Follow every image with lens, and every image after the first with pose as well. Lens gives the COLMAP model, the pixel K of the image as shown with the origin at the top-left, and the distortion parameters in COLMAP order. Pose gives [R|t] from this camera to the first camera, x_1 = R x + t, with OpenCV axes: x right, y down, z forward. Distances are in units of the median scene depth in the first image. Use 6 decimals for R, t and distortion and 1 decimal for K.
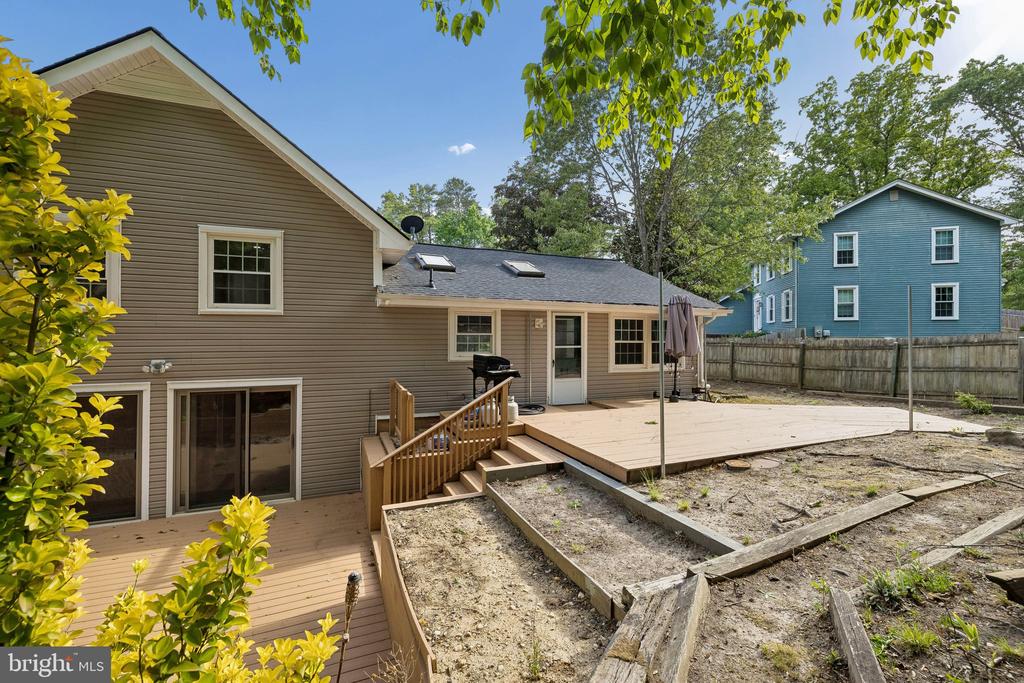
lens RADIAL K [[429.3, 0, 512.0], [0, 429.3, 341.5], [0, 0, 1]] dist [-0.000185, -0.000106]
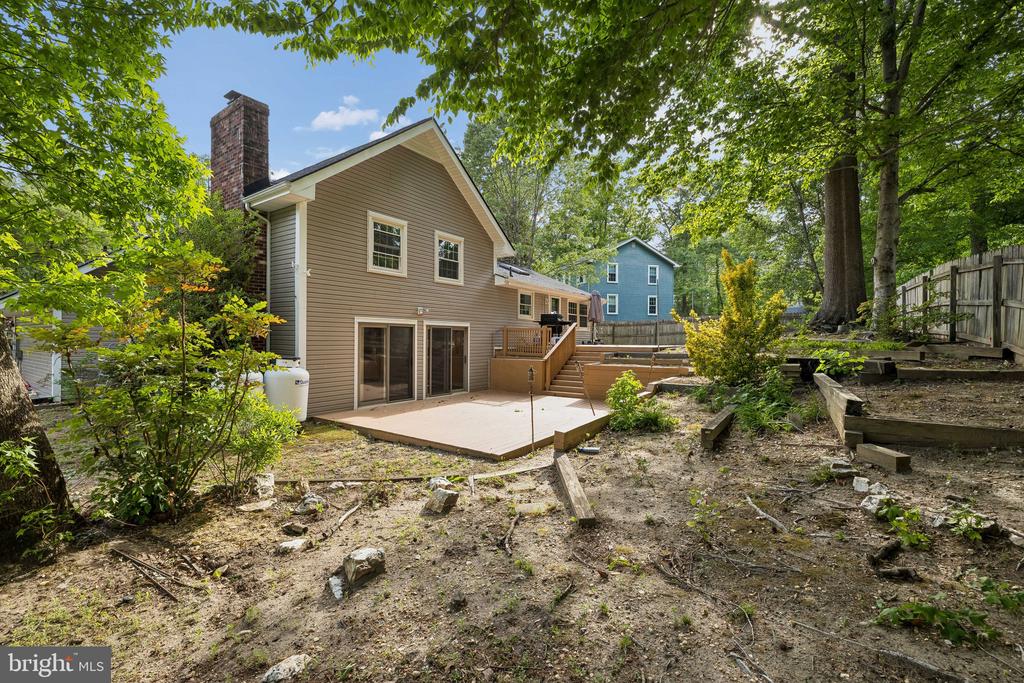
lens RADIAL K [[429.3, 0, 512.0], [0, 429.3, 341.5], [0, 0, 1]] dist [-0.000185, -0.000106]
pose [[0.838304, 0.003133, 0.545194, -1.203628], [-0.004235, 0.999991, 0.000764, 0.146705], [-0.545187, -0.002949, 0.838310, -0.527954]]
